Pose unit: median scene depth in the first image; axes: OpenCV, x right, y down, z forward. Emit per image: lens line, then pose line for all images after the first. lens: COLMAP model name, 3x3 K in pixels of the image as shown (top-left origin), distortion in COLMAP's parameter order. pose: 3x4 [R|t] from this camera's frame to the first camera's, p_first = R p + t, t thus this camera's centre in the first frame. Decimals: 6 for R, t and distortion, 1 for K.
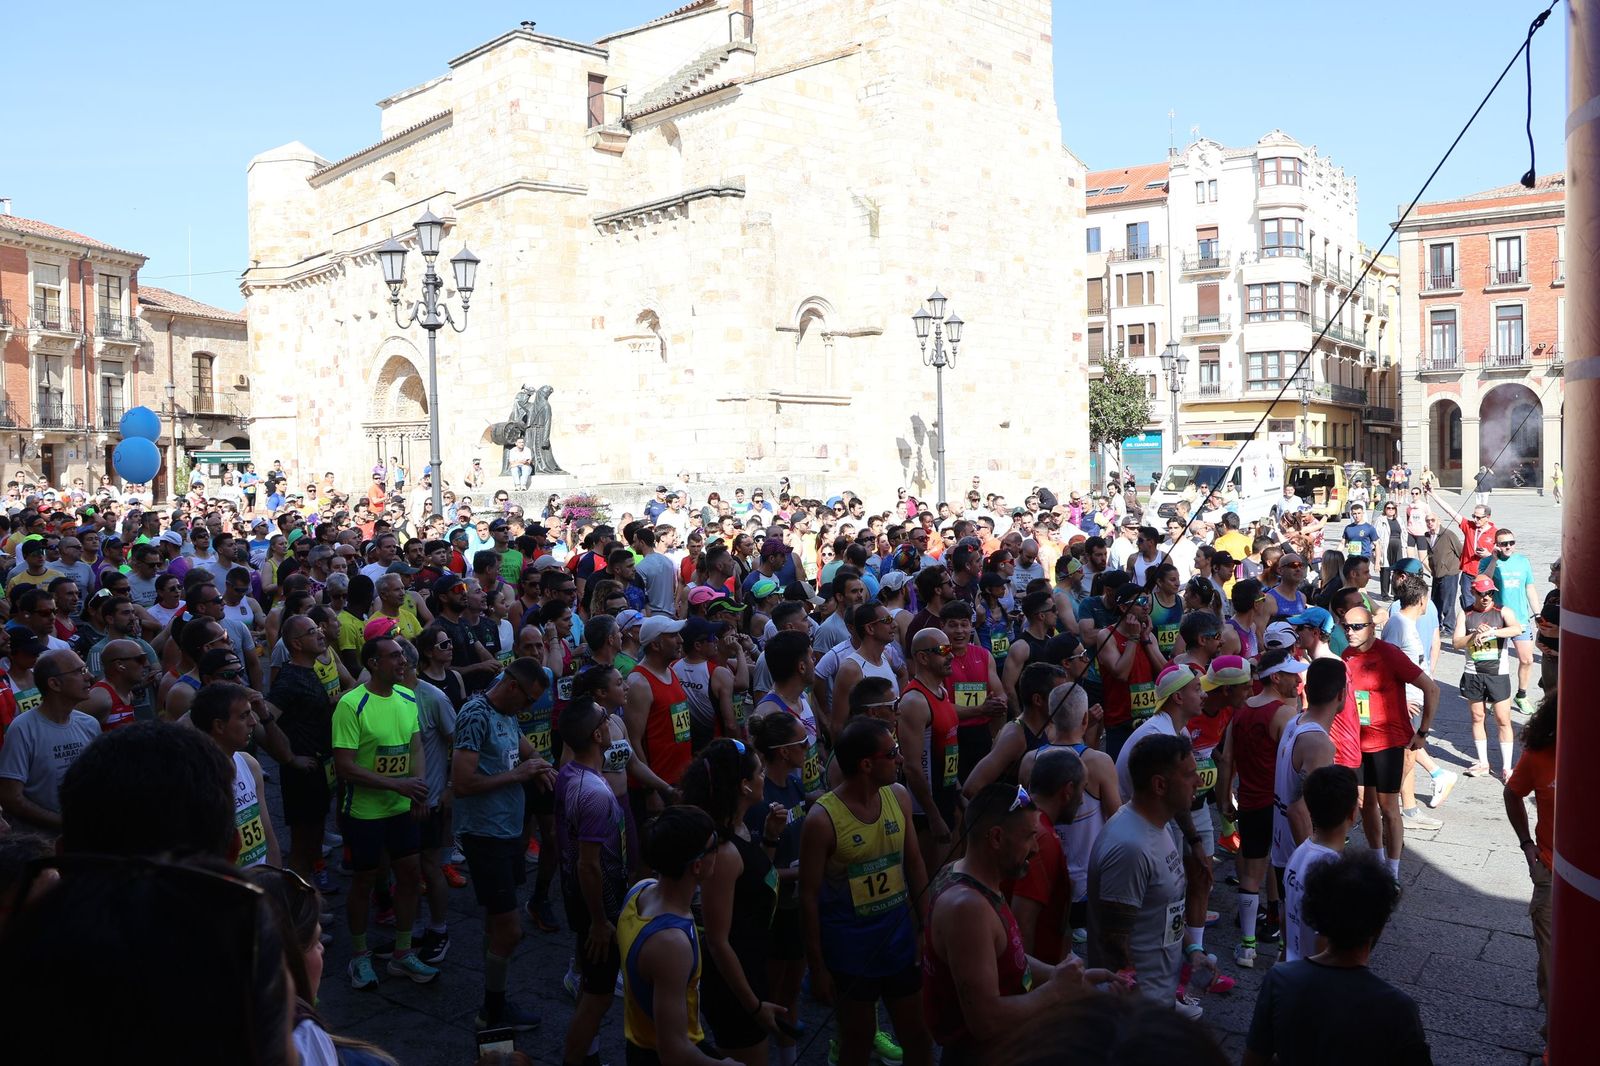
lens RADIAL K [[1356.1, 0, 800.6], [0, 1356.1, 523.4], [0, 0, 1]] dist [-0.148730, 0.115921]
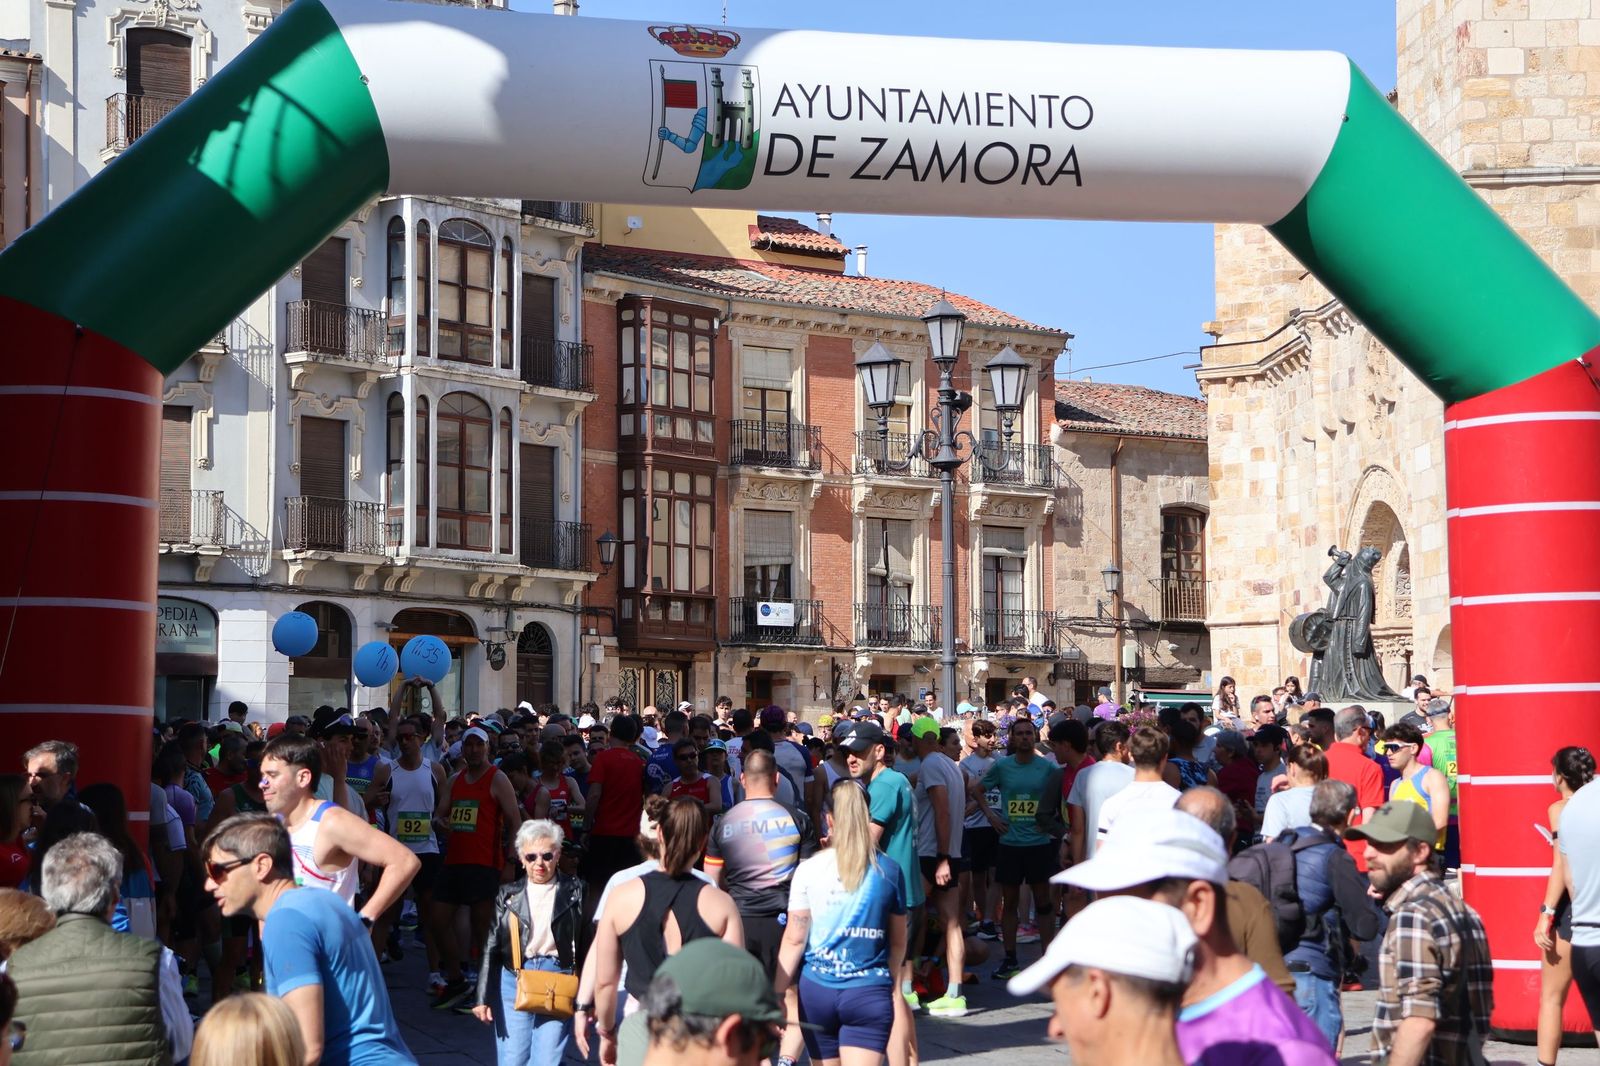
lens RADIAL K [[3367.4, 0, 804.3], [0, 3367.4, 517.8], [0, 0, 1]] dist [0.367682, 0.000000]
pose [[0.784521, -0.038187, -0.618926, 0.409400], [-0.035581, 0.993686, -0.106410, 0.037609], [0.619081, 0.105503, 0.778208, -0.220407]]
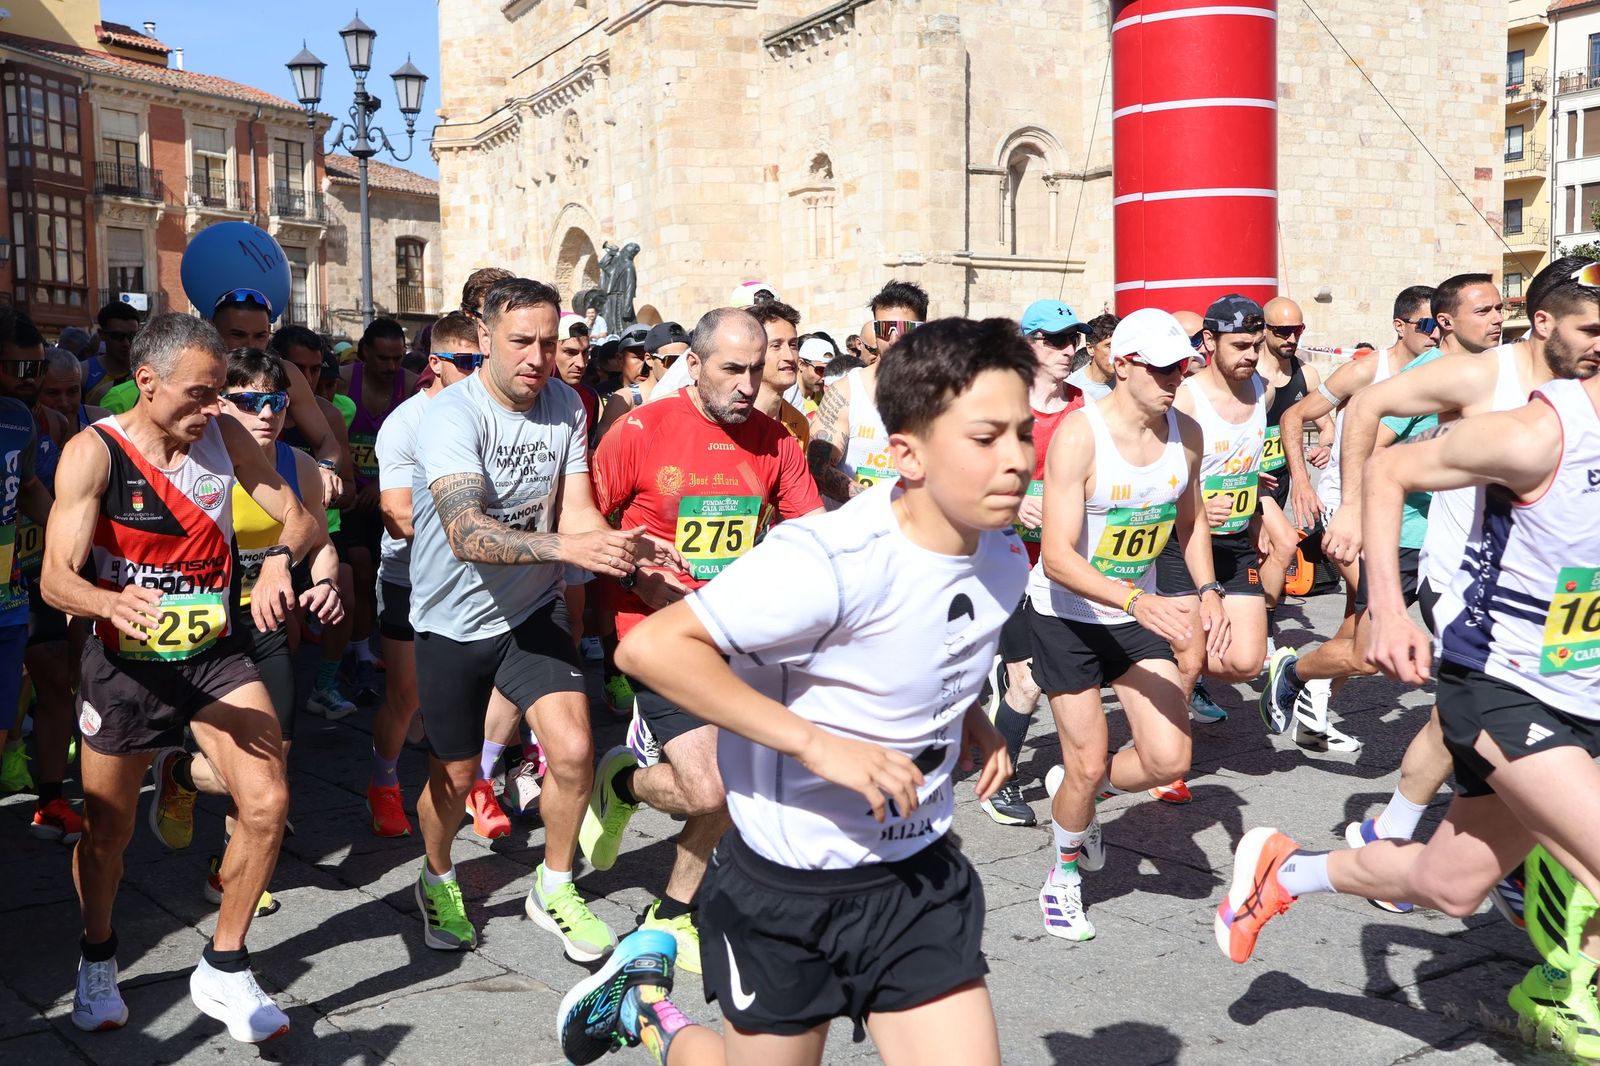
lens RADIAL K [[1893.9, 0, 806.9], [0, 1893.9, 520.5], [0, 0, 1]] dist [0.060348, 0.000000]
pose [[0.952604, 0.019238, -0.303605, 0.207460], [-0.016223, 0.999791, 0.012449, 0.038896], [0.303781, -0.006934, 0.952717, -0.050296]]
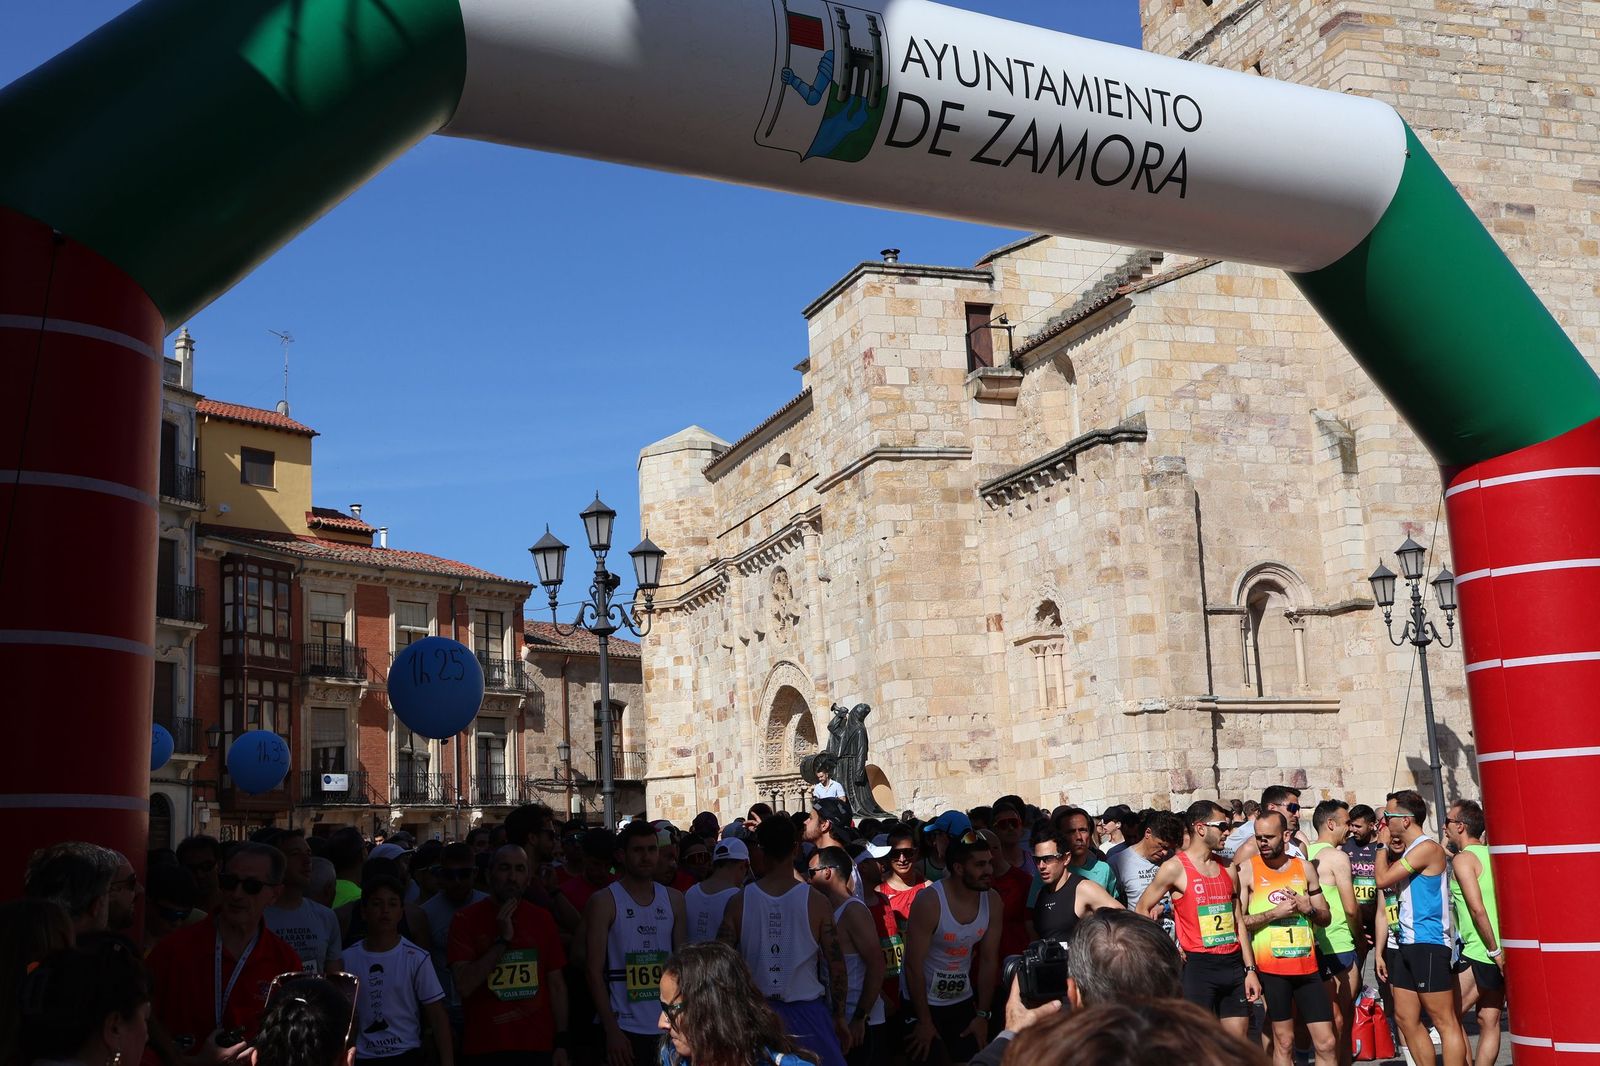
lens RADIAL K [[2007.0, 0, 808.4], [0, 2007.0, 522.9], [0, 0, 1]] dist [0.067361, 0.000000]
pose [[0.918477, -0.098799, -0.382934, 0.189069], [0.017058, 0.977287, -0.211233, 0.032197], [0.395106, 0.187481, 0.899301, -0.065438]]
